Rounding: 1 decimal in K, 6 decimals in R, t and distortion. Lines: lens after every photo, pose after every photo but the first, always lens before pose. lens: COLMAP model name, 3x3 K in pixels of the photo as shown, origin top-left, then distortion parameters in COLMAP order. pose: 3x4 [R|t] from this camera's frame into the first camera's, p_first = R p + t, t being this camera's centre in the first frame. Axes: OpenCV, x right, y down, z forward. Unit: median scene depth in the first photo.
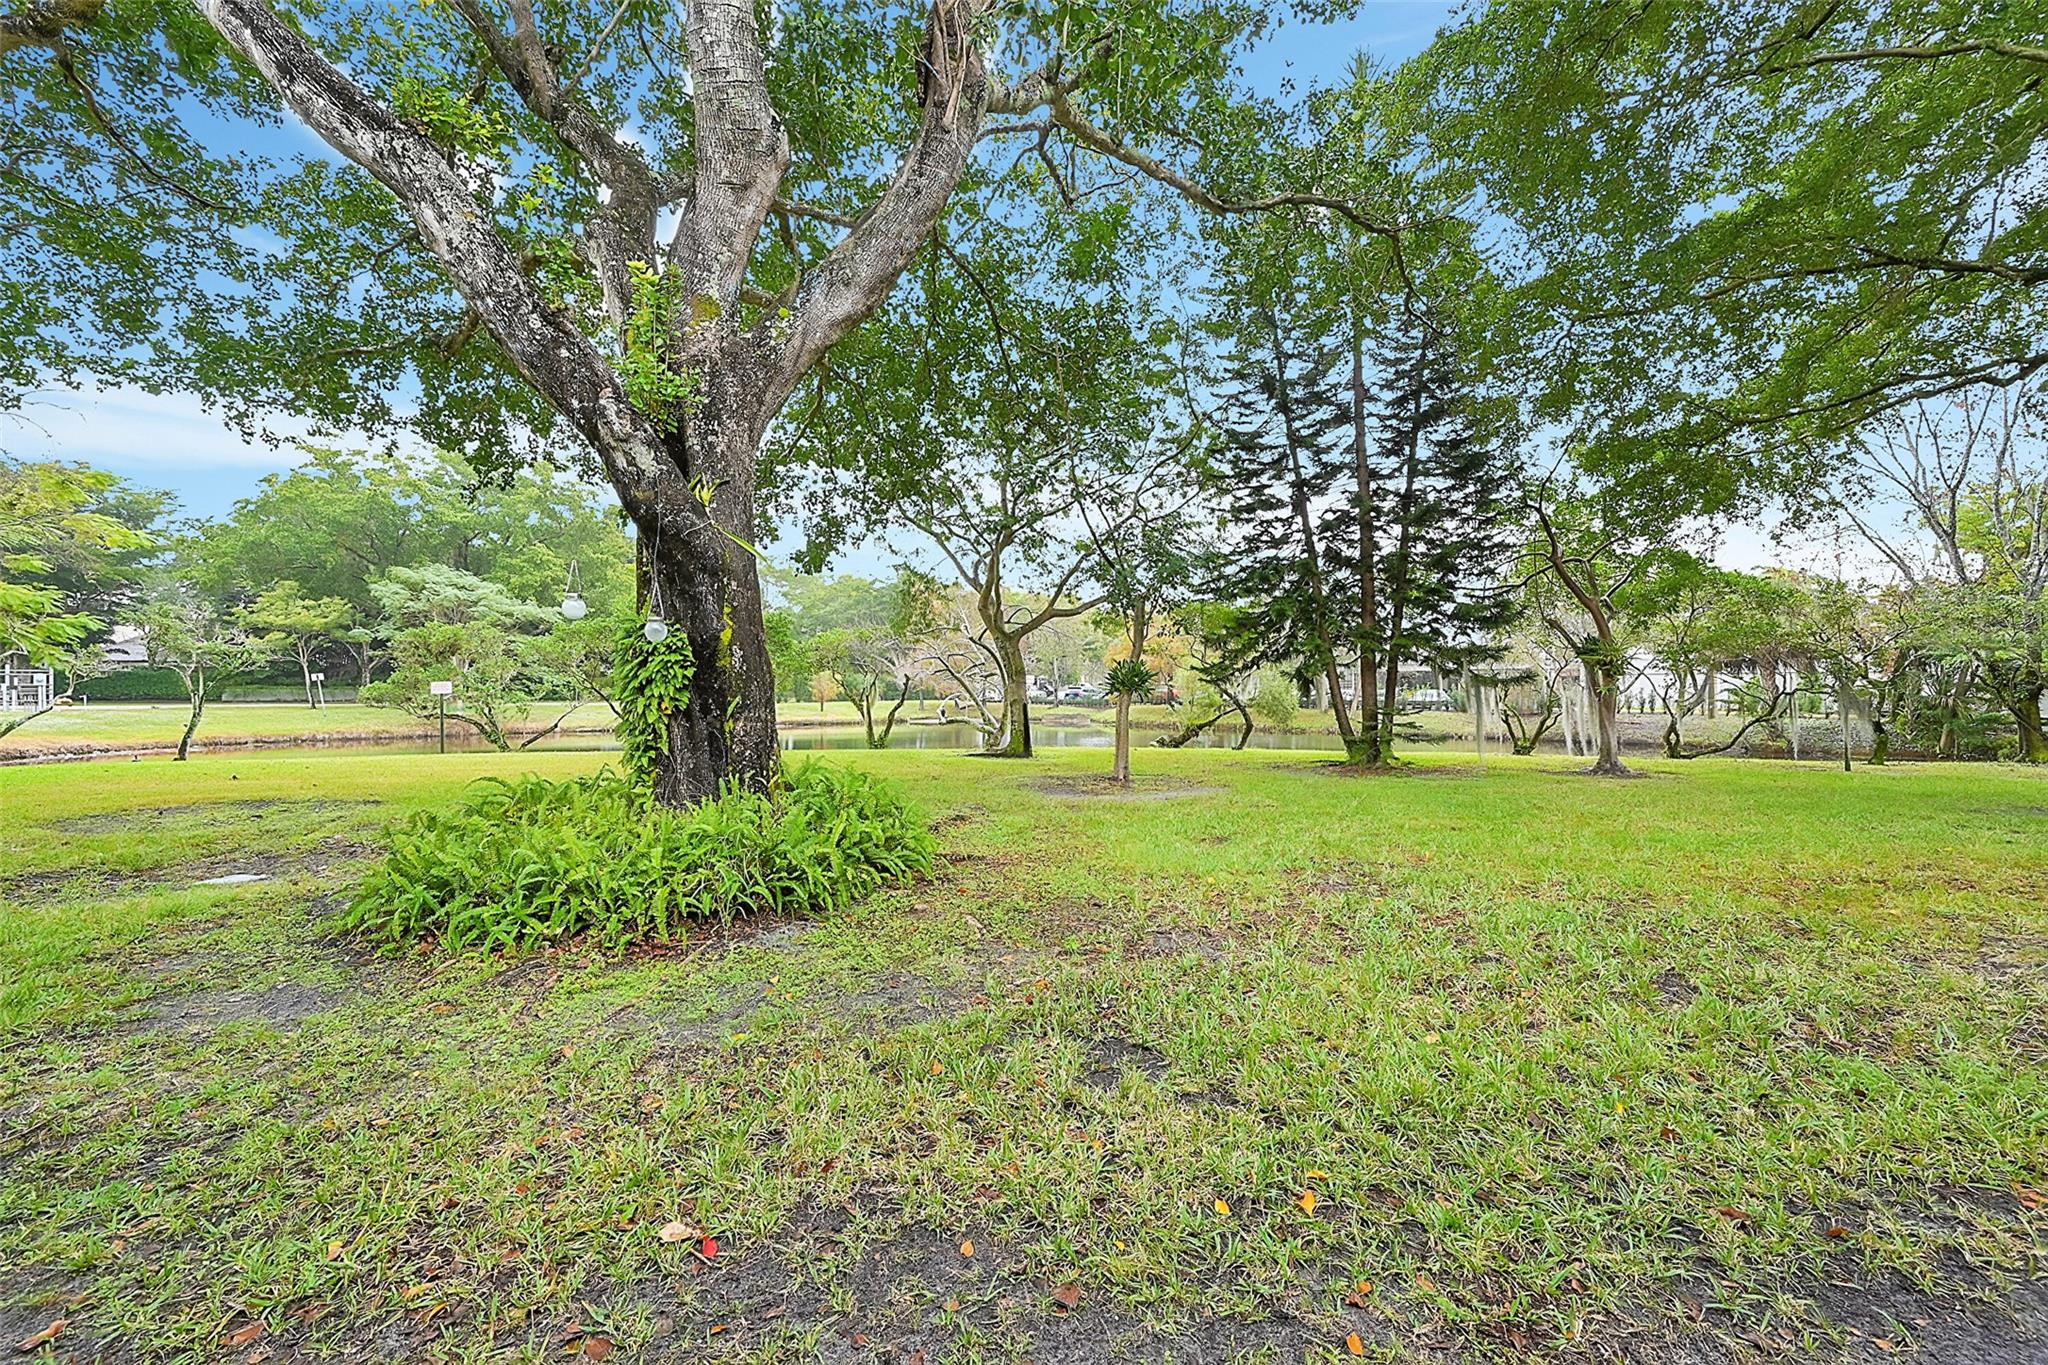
lens RADIAL K [[806.8, 0, 1019.9], [0, 806.8, 683.8], [0, 0, 1]] dist [0.000517, -0.000165]
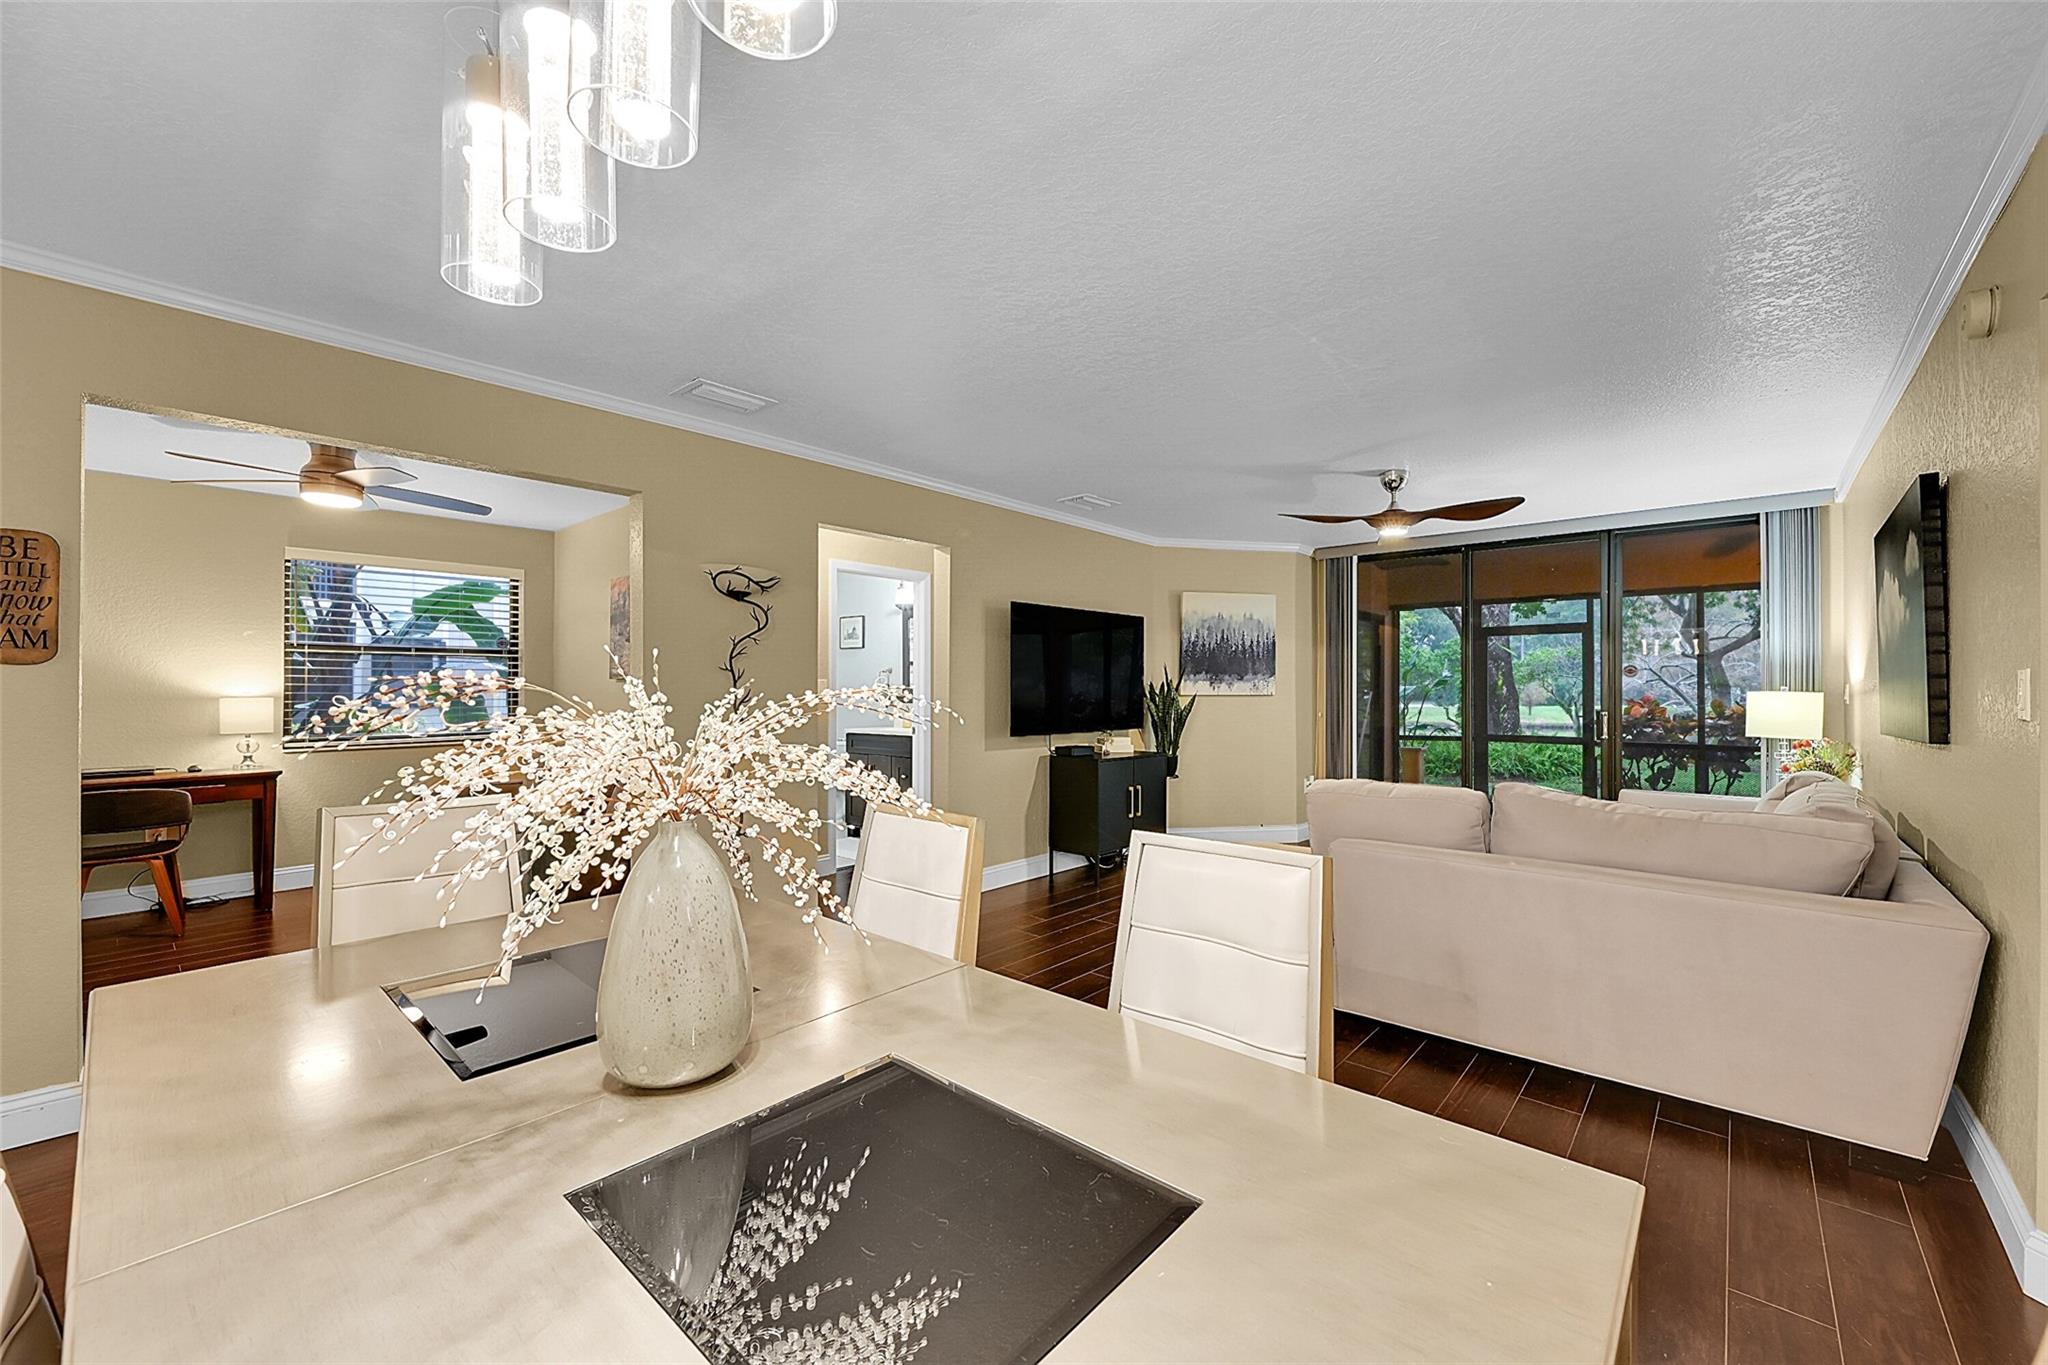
lens RADIAL K [[806.8, 0, 1019.9], [0, 806.8, 683.8], [0, 0, 1]] dist [0.000517, -0.000165]
pose [[0.696804, -0.002799, -0.717256, 0.247138], [0.002175, 0.999996, -0.001789, -0.028813], [0.717258, -0.000314, 0.696807, -1.109885]]
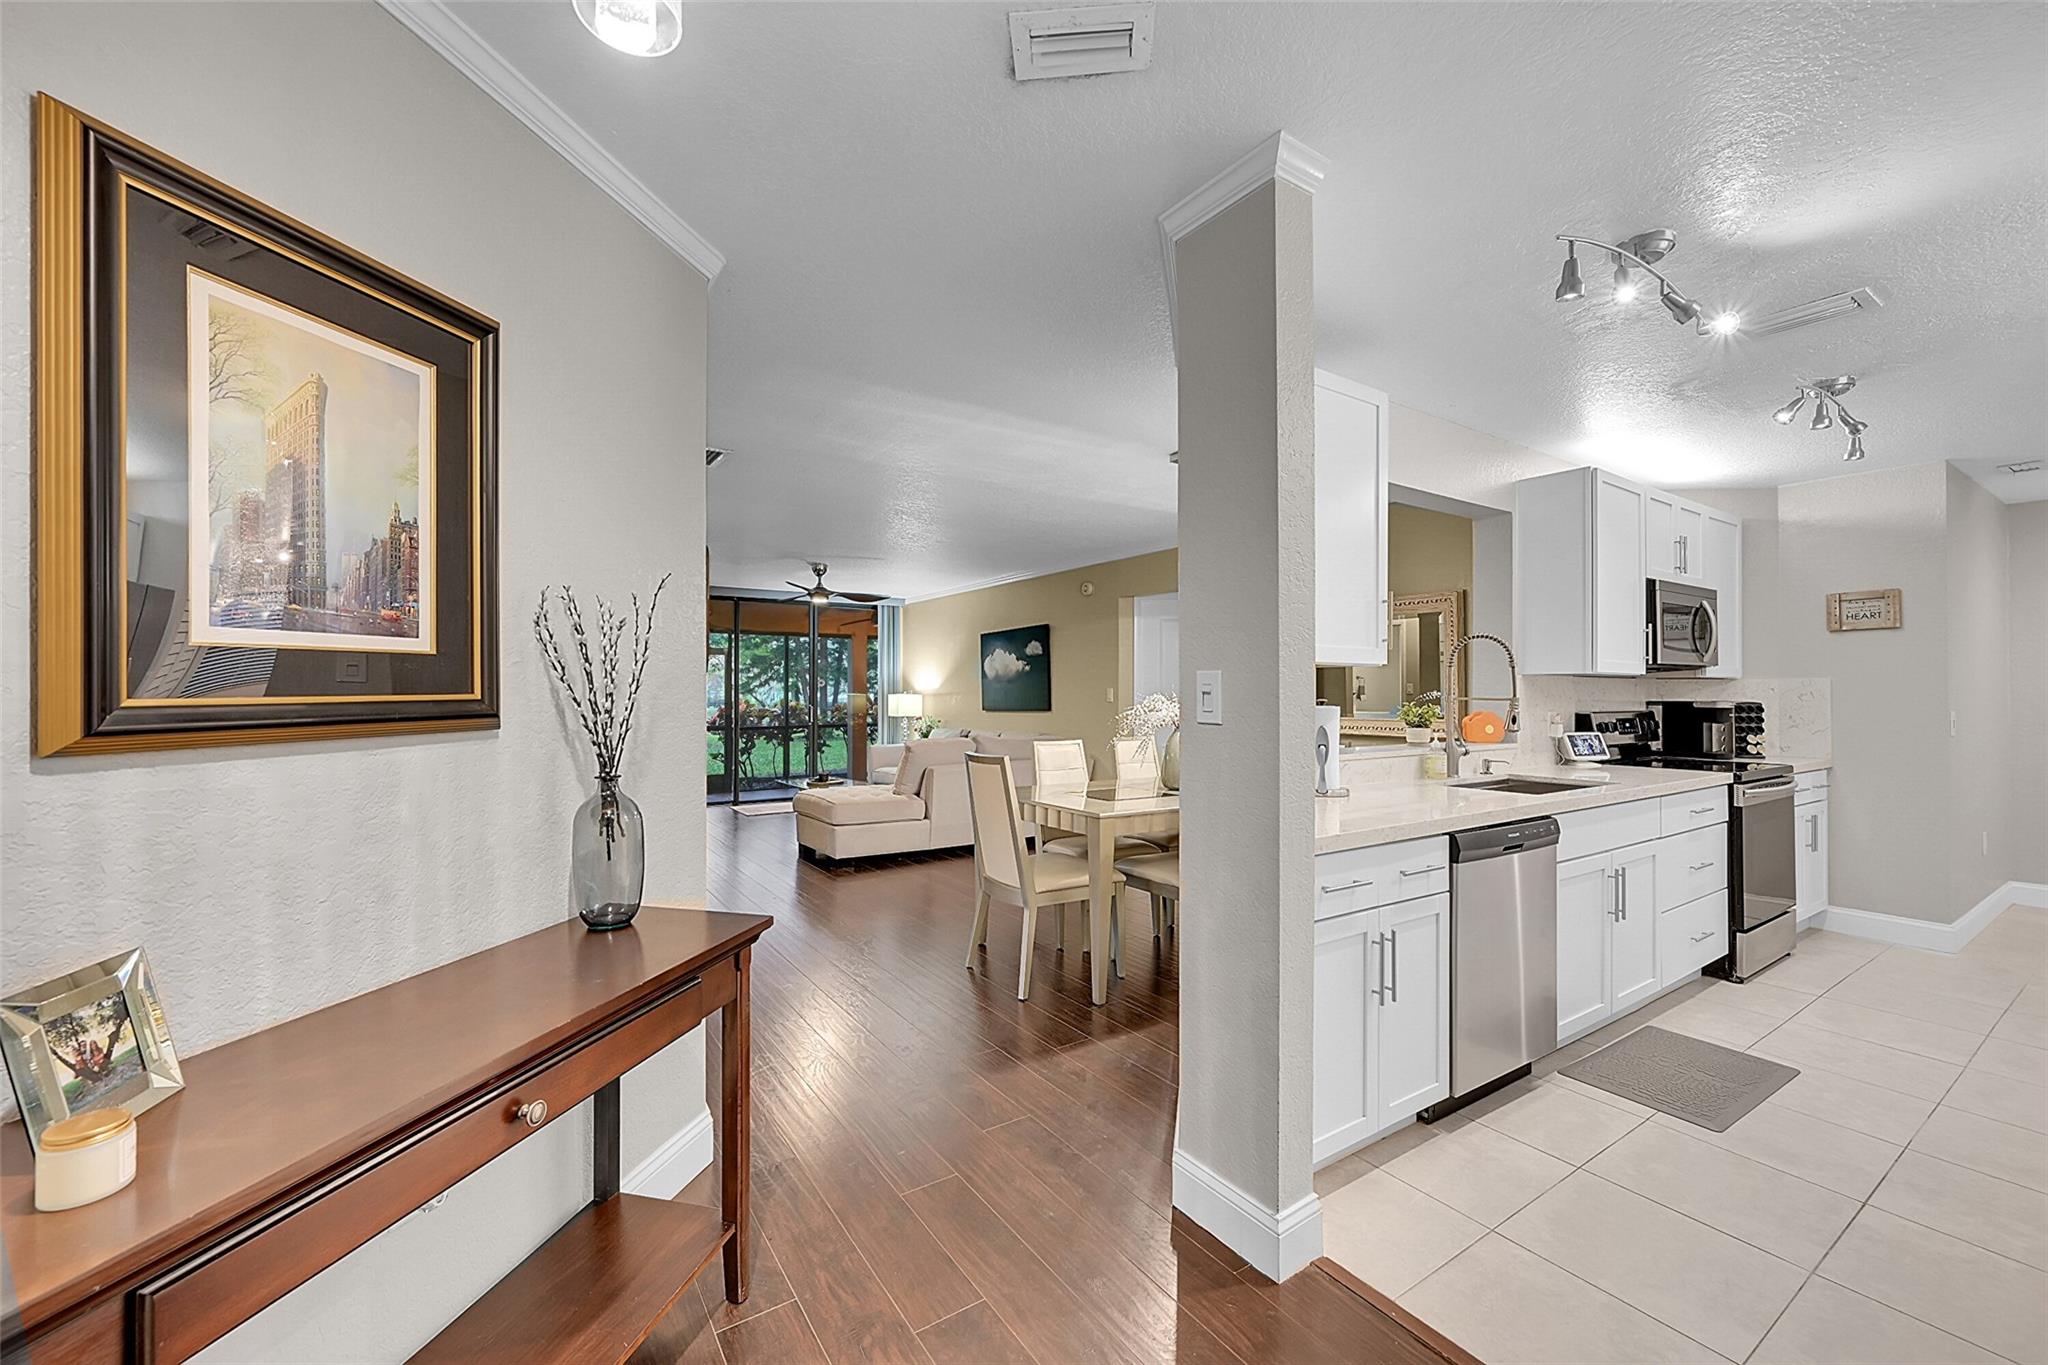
lens RADIAL K [[806.8, 0, 1019.9], [0, 806.8, 683.8], [0, 0, 1]] dist [0.000517, -0.000165]
pose [[0.873091, 0.004634, 0.487535, -0.162560], [-0.002086, 0.999981, -0.005768, -0.031861], [-0.487553, 0.004019, 0.873084, -1.419261]]
